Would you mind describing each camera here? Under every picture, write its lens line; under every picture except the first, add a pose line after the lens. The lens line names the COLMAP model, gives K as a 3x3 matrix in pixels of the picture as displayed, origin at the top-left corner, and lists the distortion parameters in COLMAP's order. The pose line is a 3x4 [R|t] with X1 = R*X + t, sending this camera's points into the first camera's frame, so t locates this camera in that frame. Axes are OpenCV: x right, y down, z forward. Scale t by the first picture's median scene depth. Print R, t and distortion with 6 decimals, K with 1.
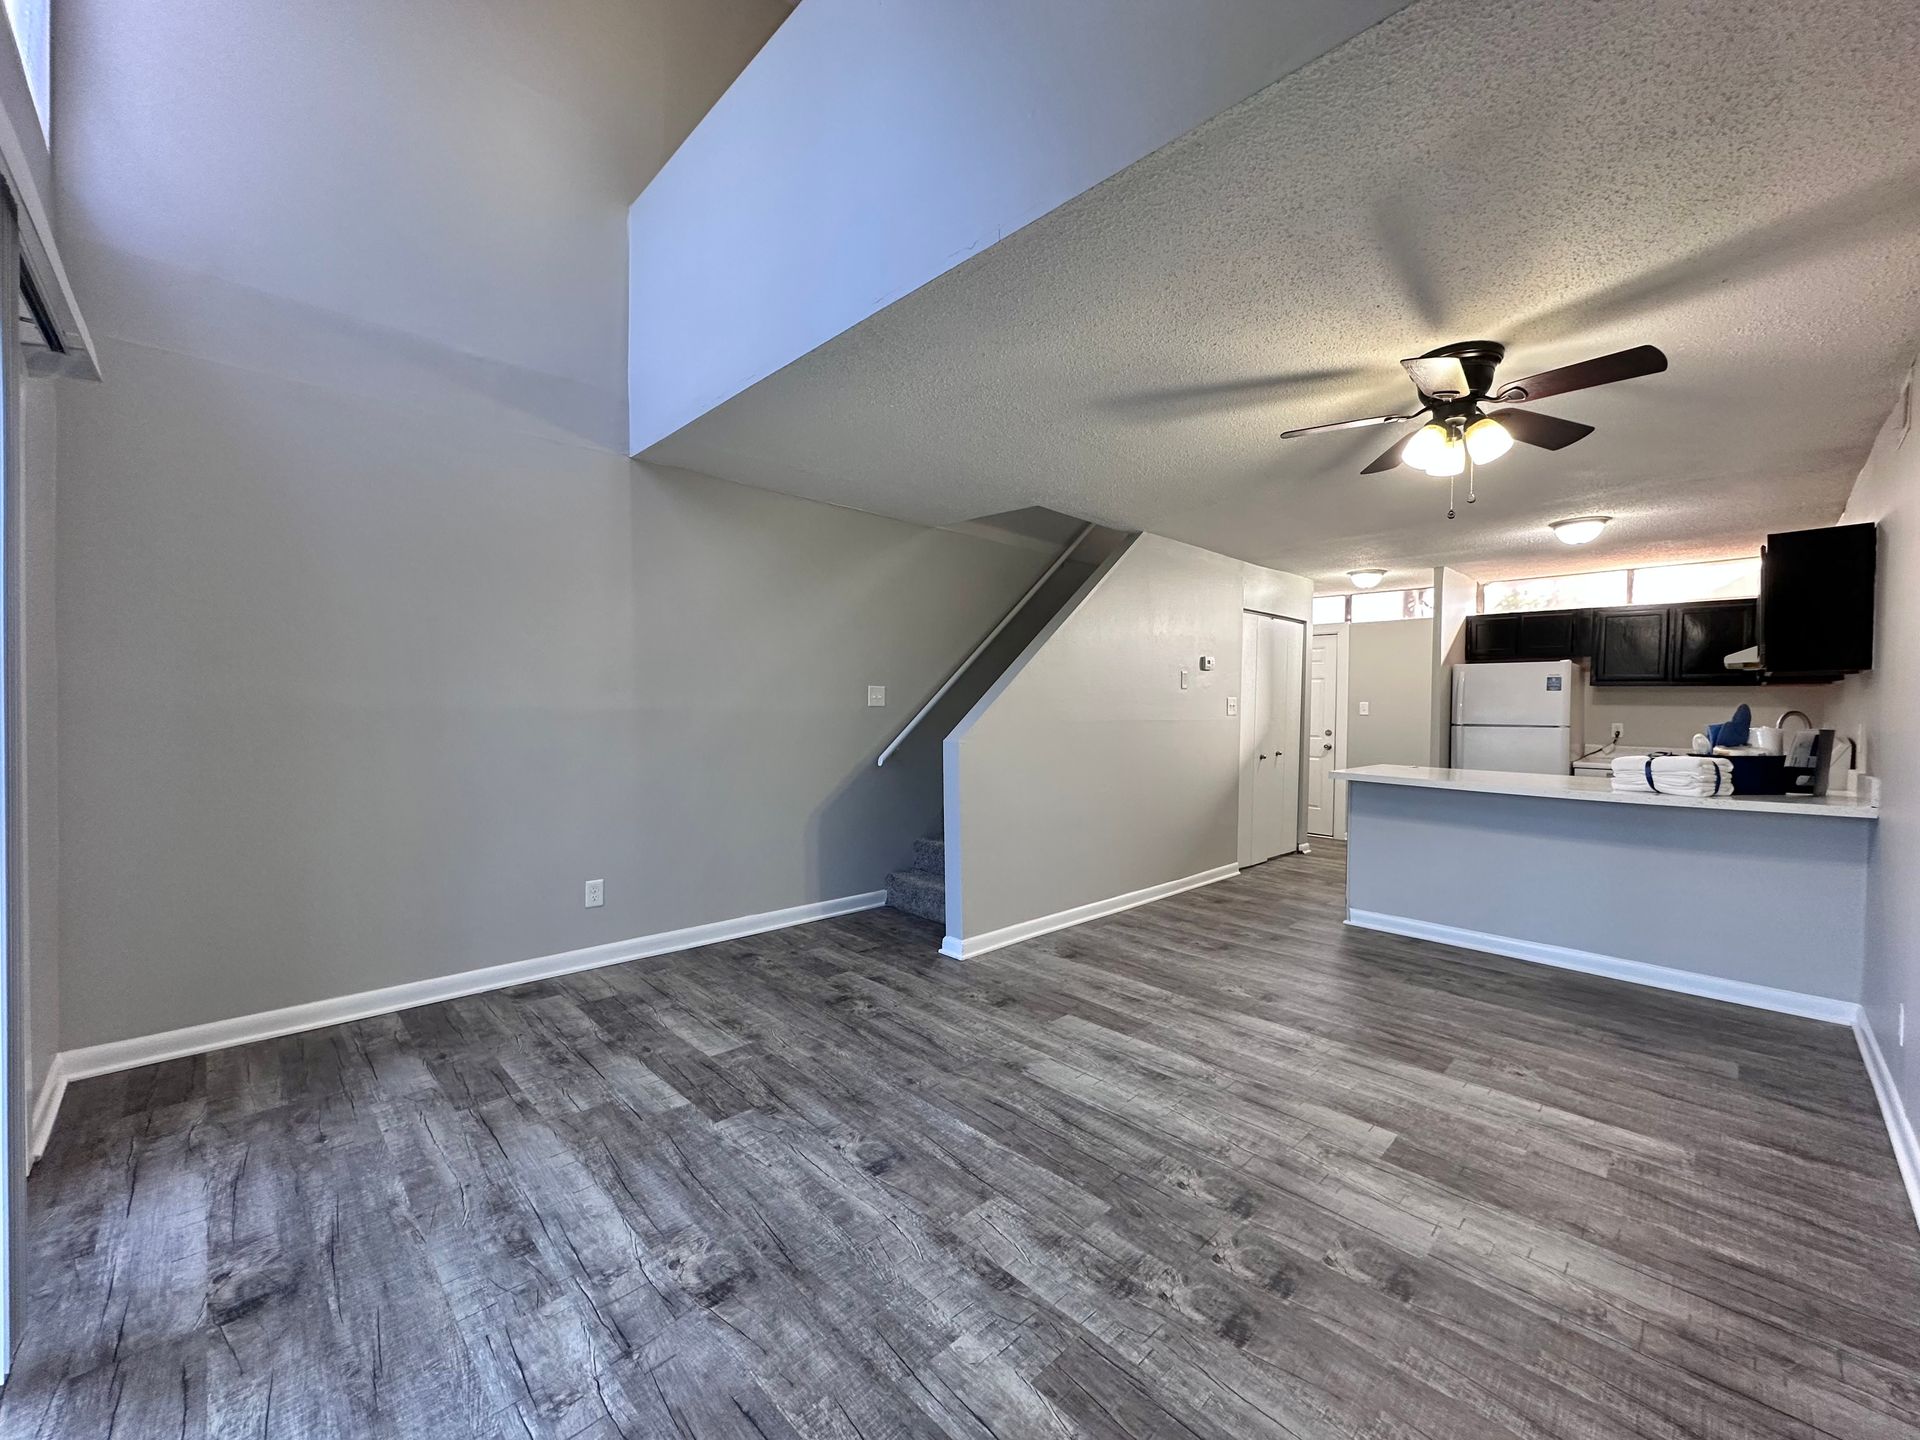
lens RADIAL K [[763.3, 0, 960.0], [0, 763.3, 720.0], [0, 0, 1]] dist [-0.000703, 0.000578]
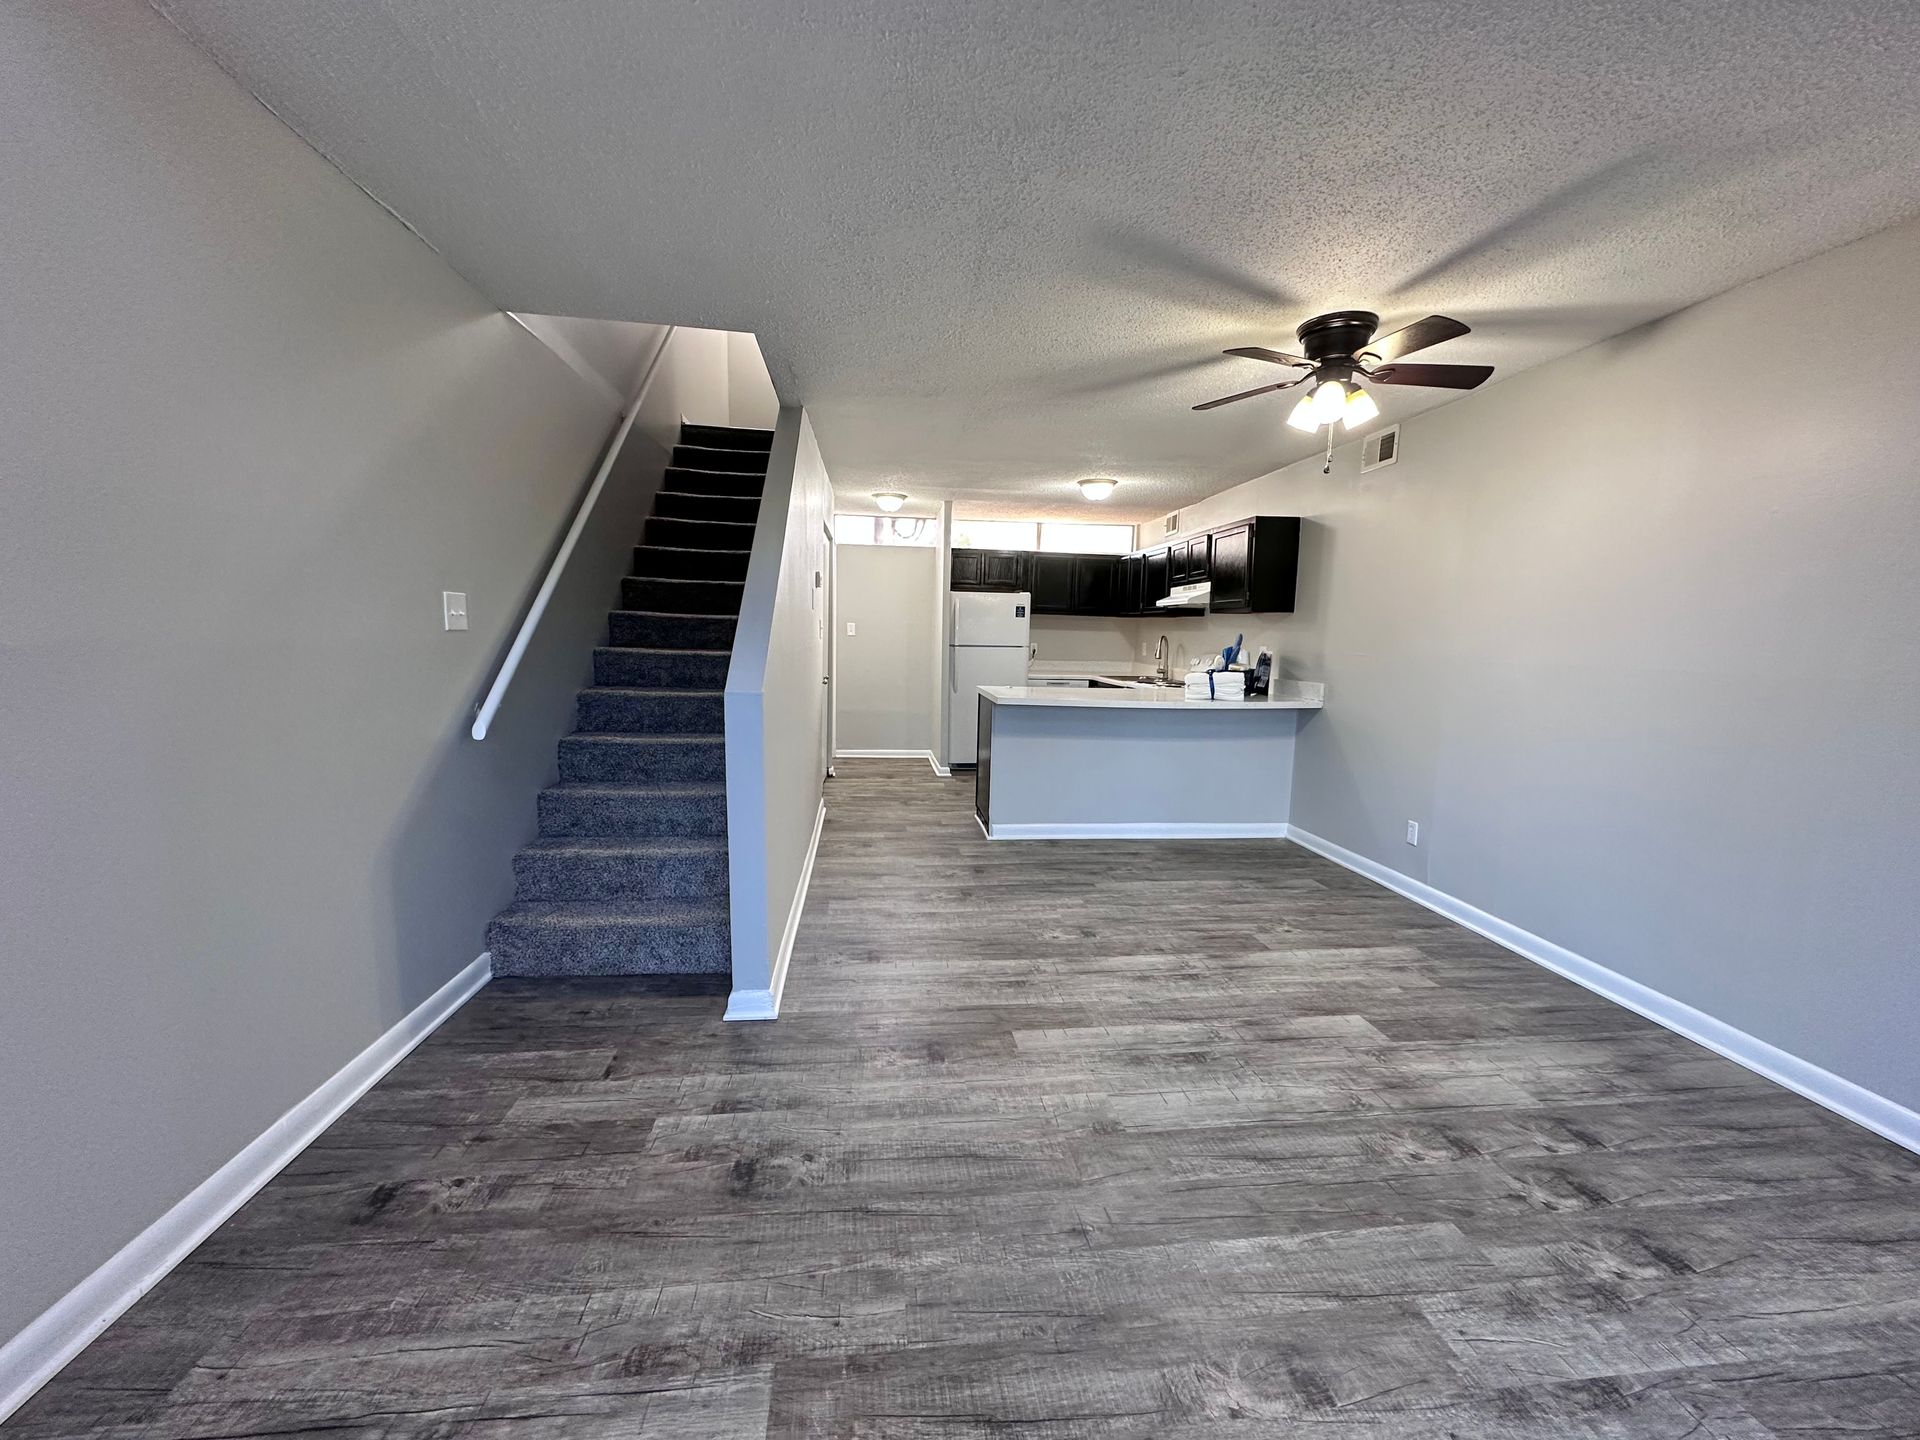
lens RADIAL K [[763.3, 0, 960.0], [0, 763.3, 720.0], [0, 0, 1]] dist [-0.000703, 0.000578]
pose [[0.609144, -0.089696, 0.787971, -0.510169], [-0.000773, 0.993516, 0.113690, -0.026424], [-0.793059, -0.069863, 0.605125, 0.615911]]
